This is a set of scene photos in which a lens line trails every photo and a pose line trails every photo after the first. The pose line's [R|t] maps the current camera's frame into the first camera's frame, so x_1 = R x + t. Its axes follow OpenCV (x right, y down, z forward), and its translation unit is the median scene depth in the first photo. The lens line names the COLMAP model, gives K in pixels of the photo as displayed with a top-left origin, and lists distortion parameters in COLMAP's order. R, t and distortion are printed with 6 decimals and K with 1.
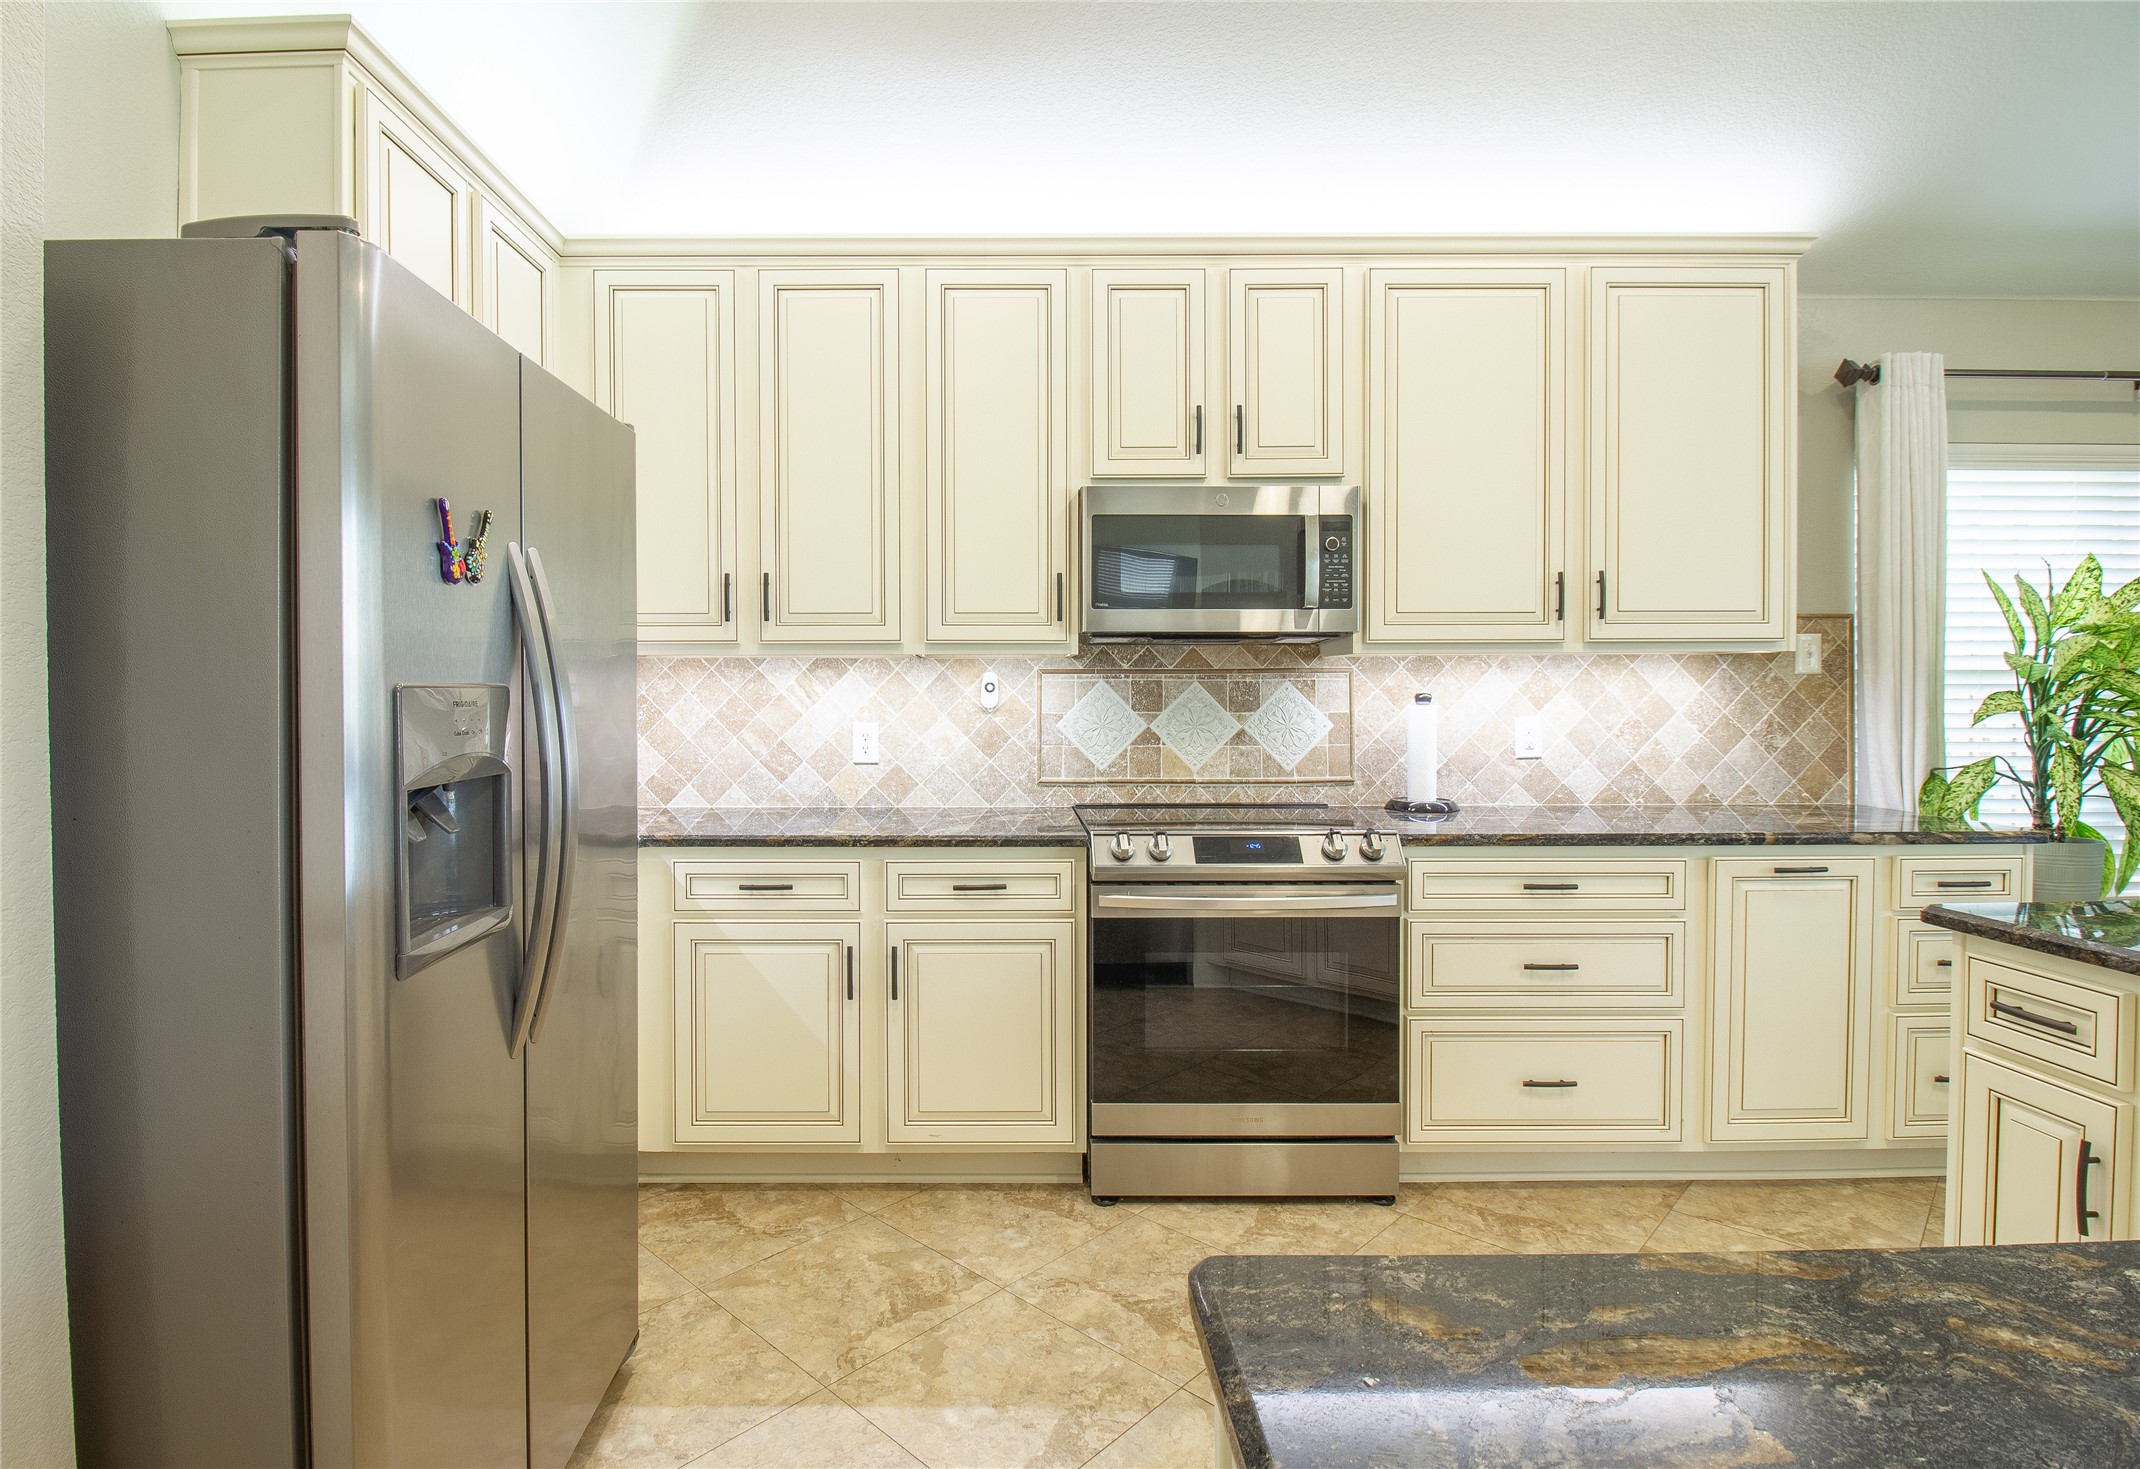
lens RADIAL K [[1072.8, 0, 994.0], [0, 1072.8, 706.4], [0, 0, 1]] dist [0.002523, -0.015226]
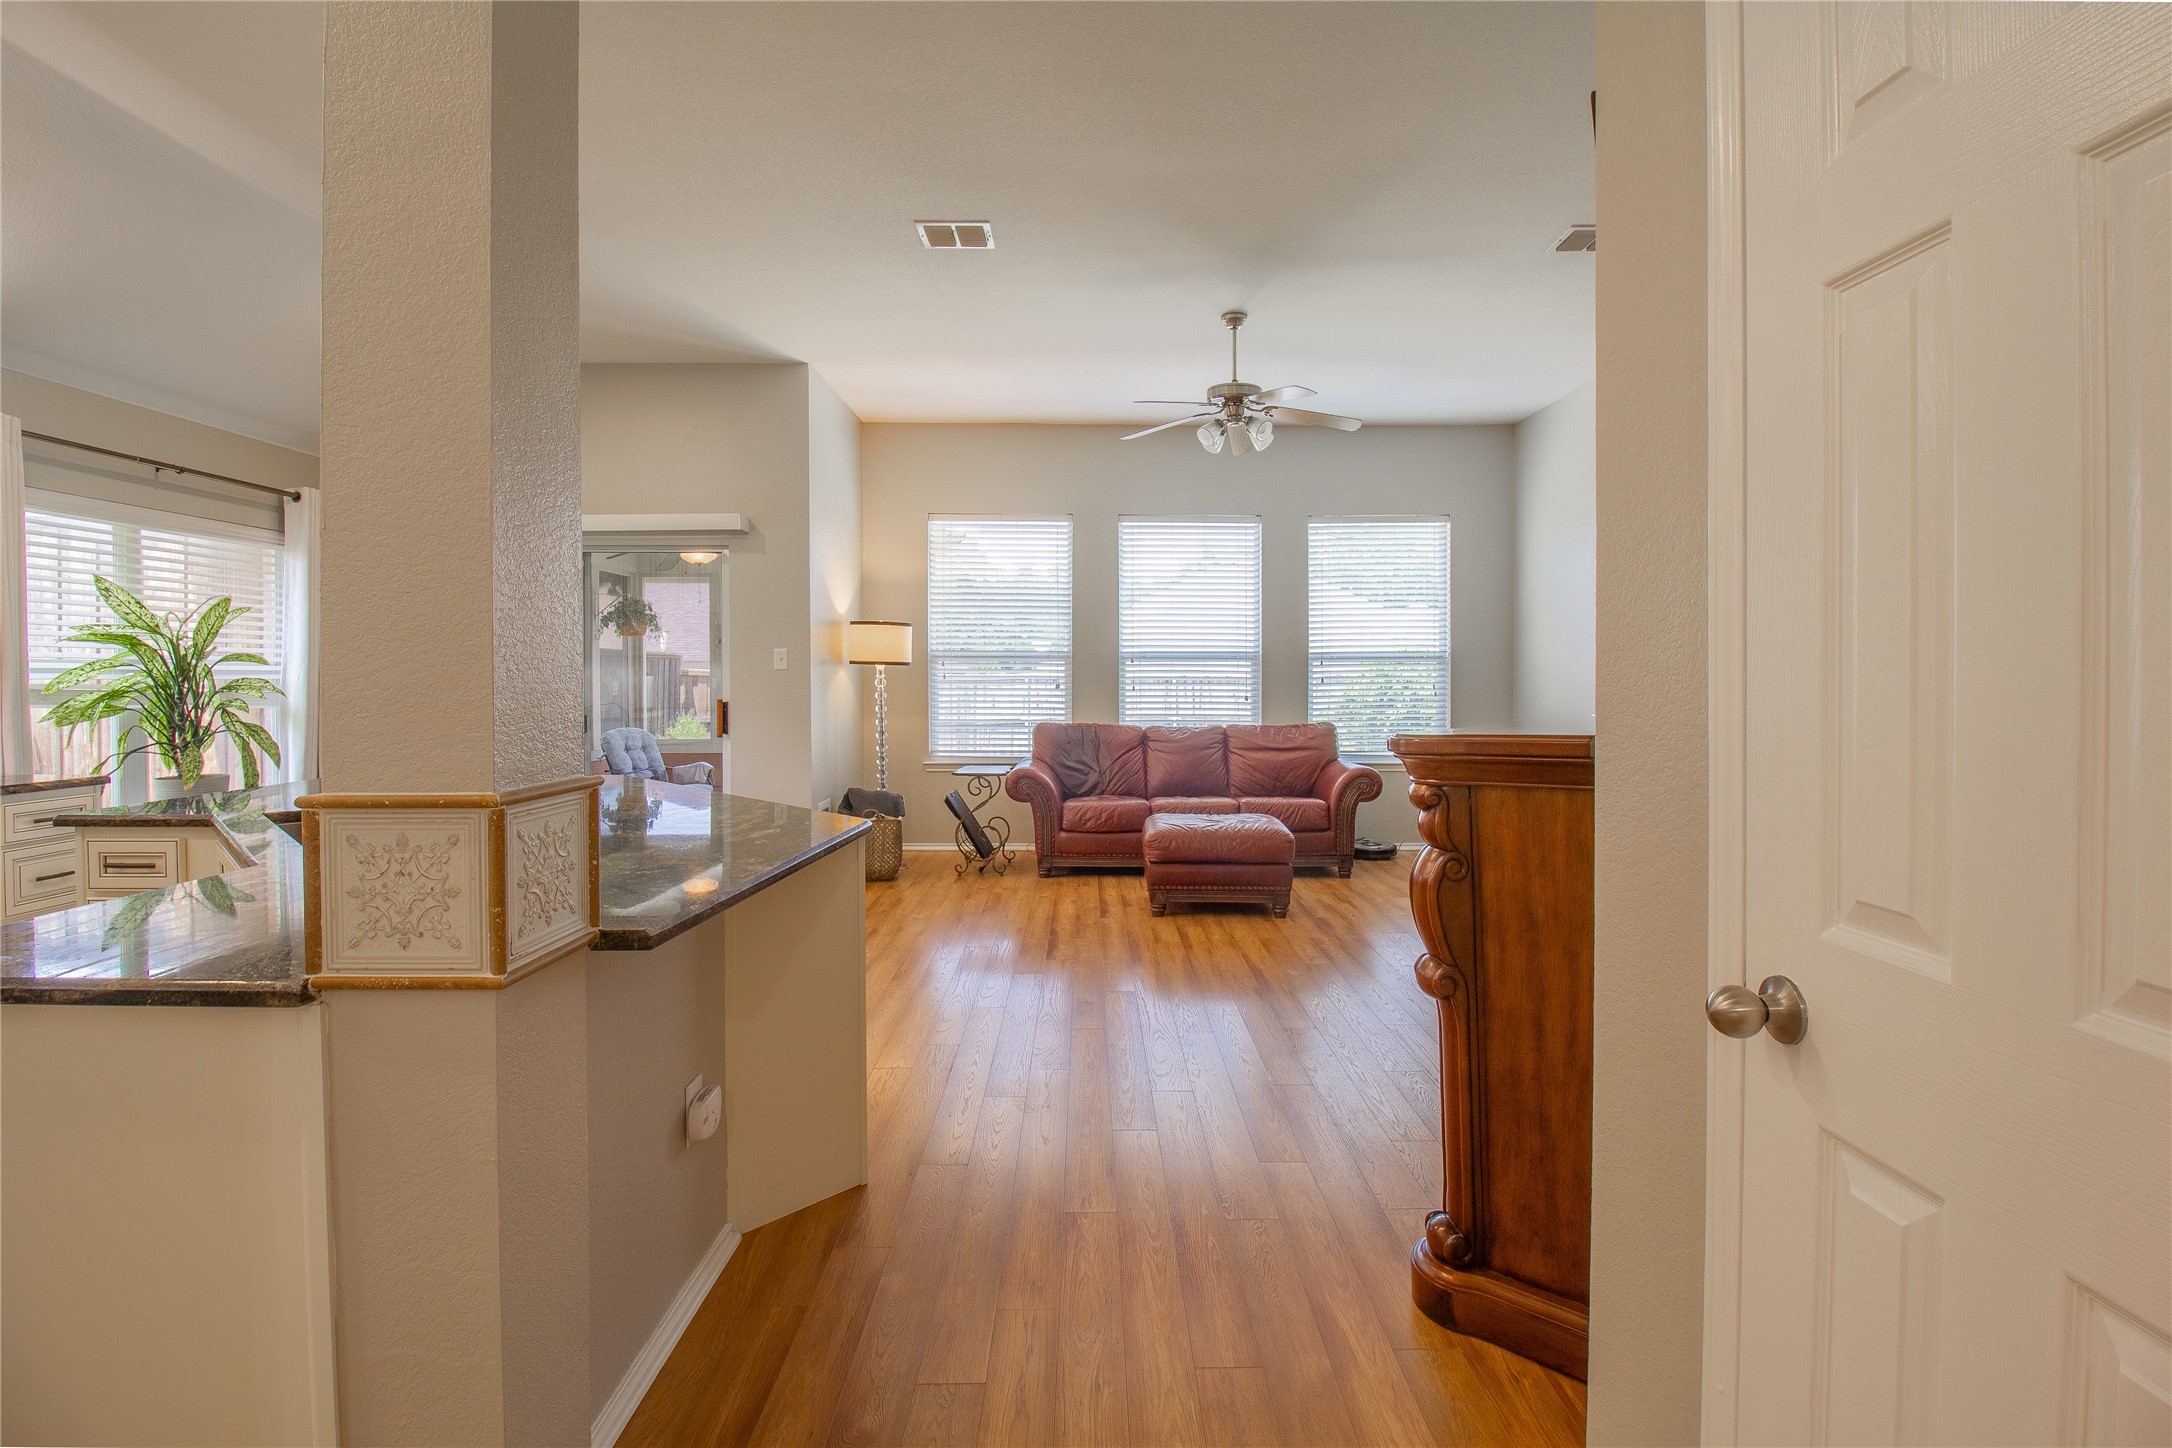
lens RADIAL K [[1009.2, 0, 1100.4], [0, 1009.2, 687.1], [0, 0, 1]] dist [0.003347, -0.015405]
pose [[-0.025753, -0.007878, 0.999637, -0.338815], [0.016636, 0.999827, 0.008308, 0.006970], [-0.999530, 0.016844, -0.025617, -0.271915]]
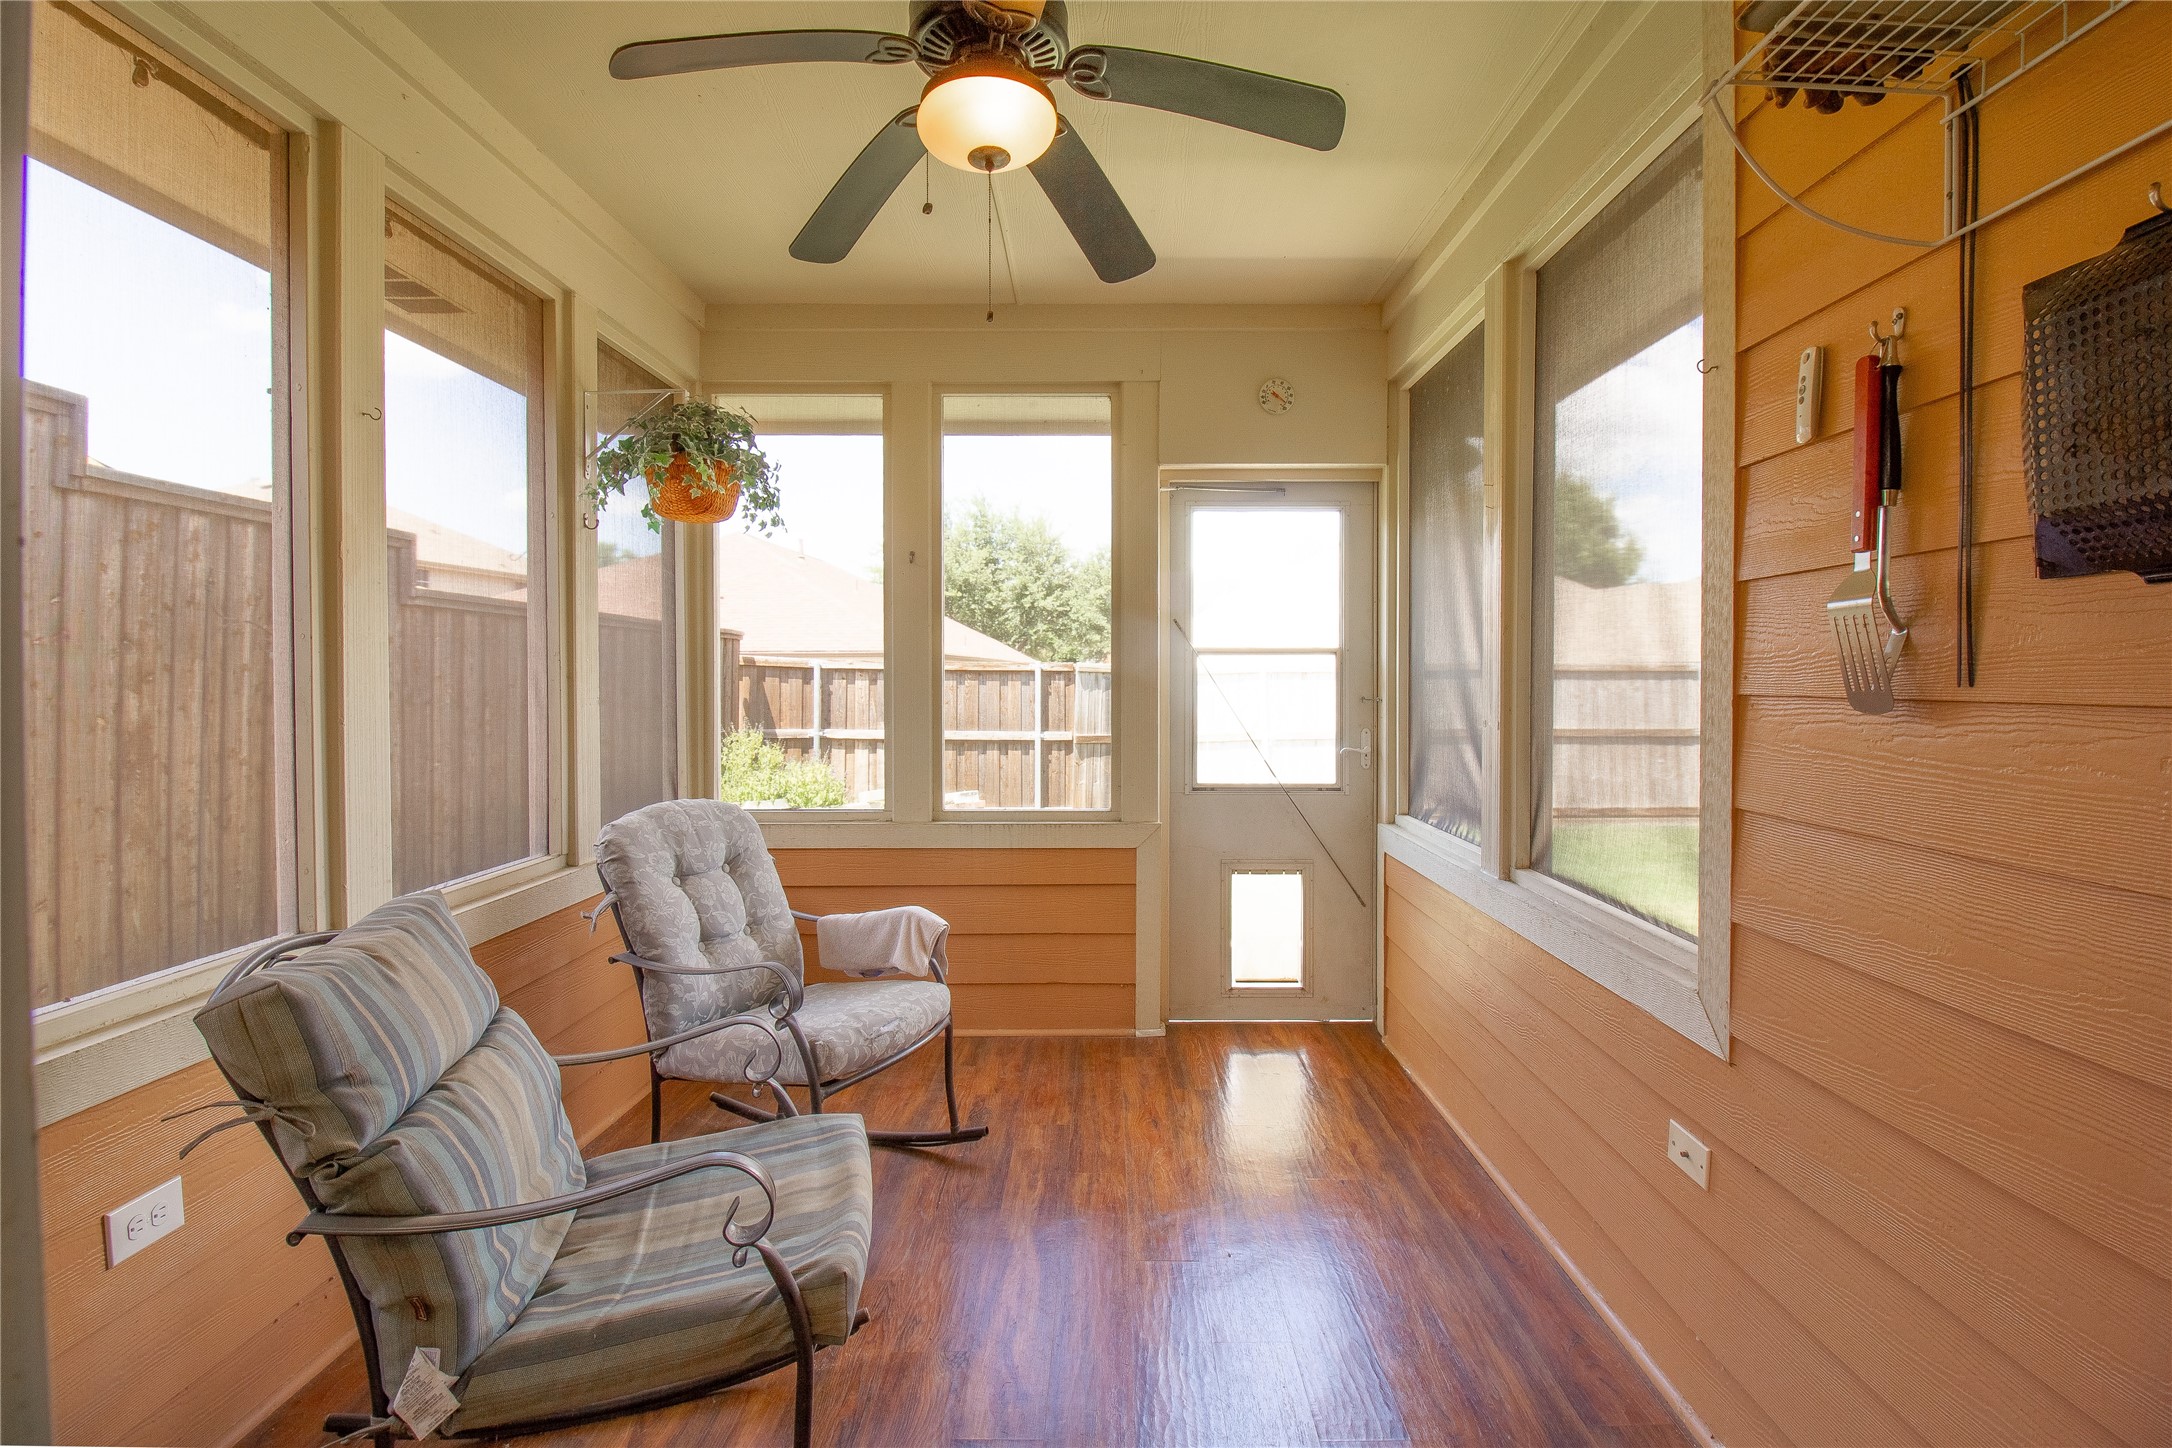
lens RADIAL K [[1016.8, 0, 1097.7], [0, 1016.8, 687.9], [0, 0, 1]] dist [0.002425, -0.015742]
pose [[-0.001913, -0.008449, 0.999962, 1.496047], [0.016619, 0.999826, 0.008479, 0.018922], [-0.999860, 0.016635, -0.001773, 0.558030]]
